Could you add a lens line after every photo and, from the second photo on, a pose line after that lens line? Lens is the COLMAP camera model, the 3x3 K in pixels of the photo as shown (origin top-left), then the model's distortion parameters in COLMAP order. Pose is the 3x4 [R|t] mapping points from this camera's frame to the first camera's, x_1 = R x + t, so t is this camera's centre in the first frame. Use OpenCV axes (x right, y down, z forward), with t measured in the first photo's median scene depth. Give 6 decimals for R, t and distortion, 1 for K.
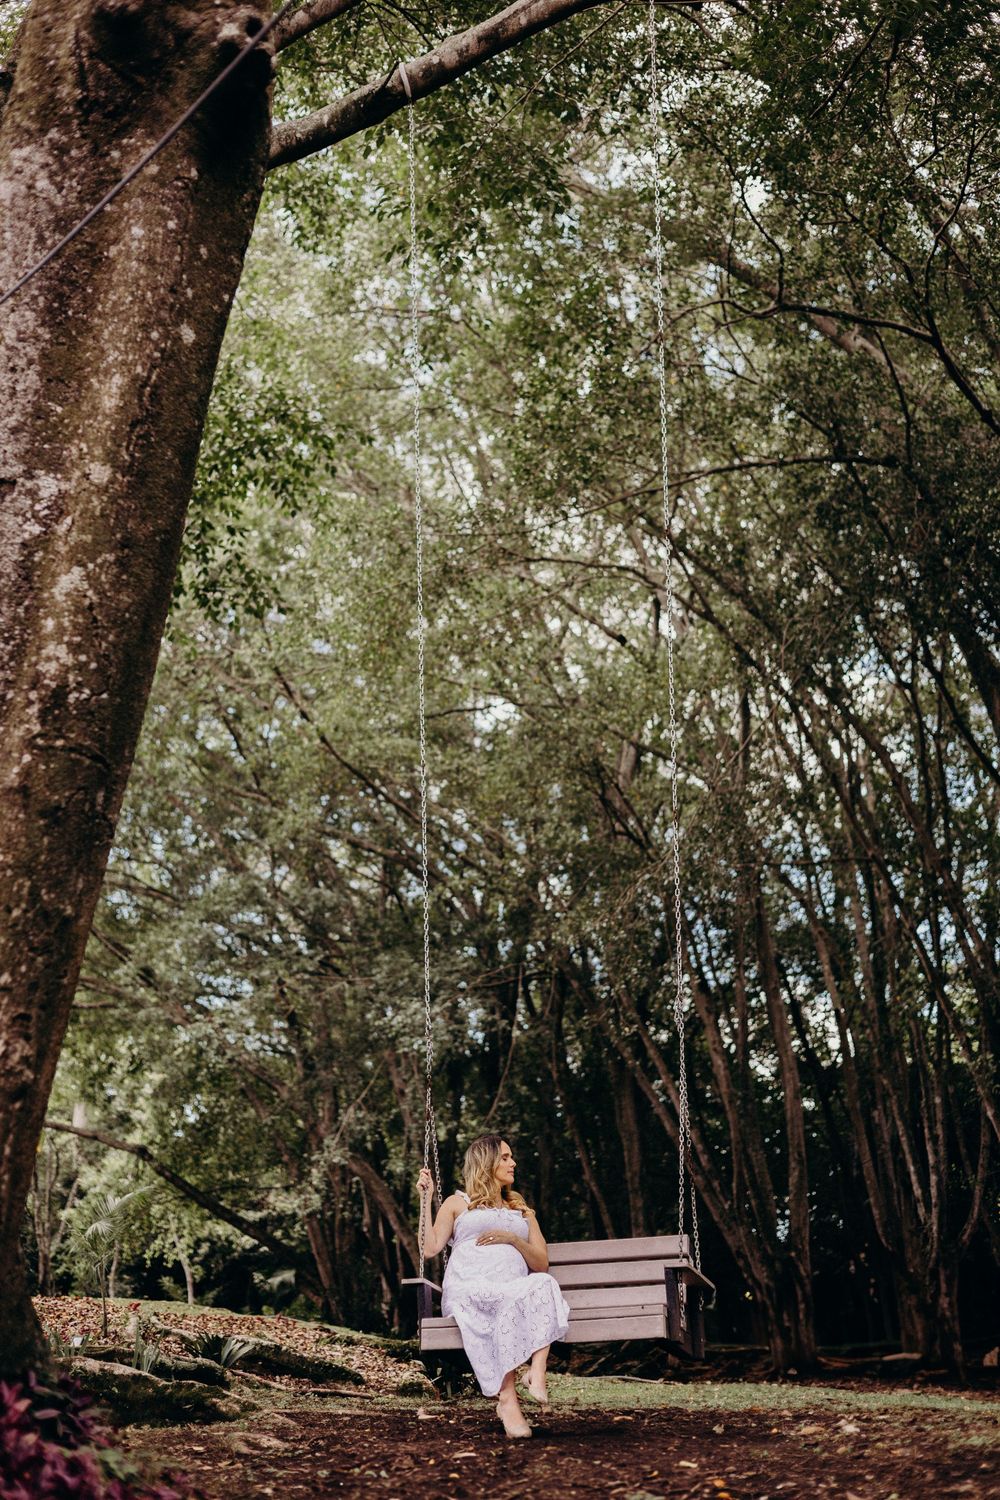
lens RADIAL K [[2249.7, 0, 497.3], [0, 2249.7, 744.5], [0, 0, 1]] dist [0.036524, -0.074550]
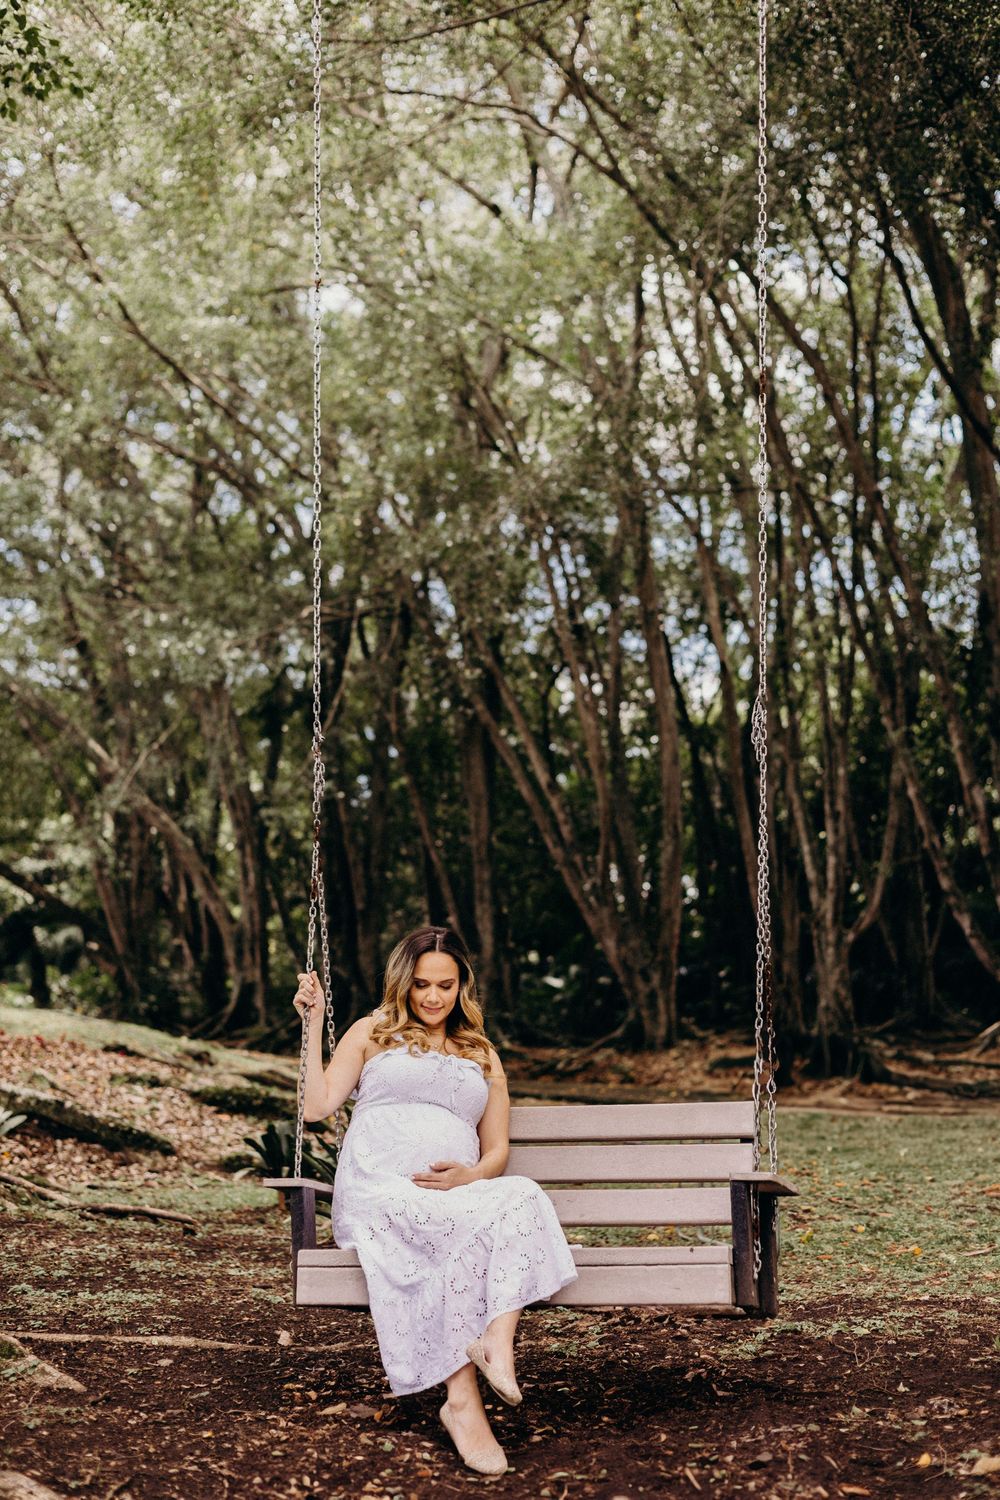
lens RADIAL K [[2249.7, 0, 497.3], [0, 2249.7, 744.5], [0, 0, 1]] dist [0.036524, -0.074550]
pose [[0.995245, 0.027803, 0.093350, -0.015449], [-0.042940, 0.985476, 0.164297, 0.011504], [-0.087426, -0.167525, 0.981984, 0.161956]]
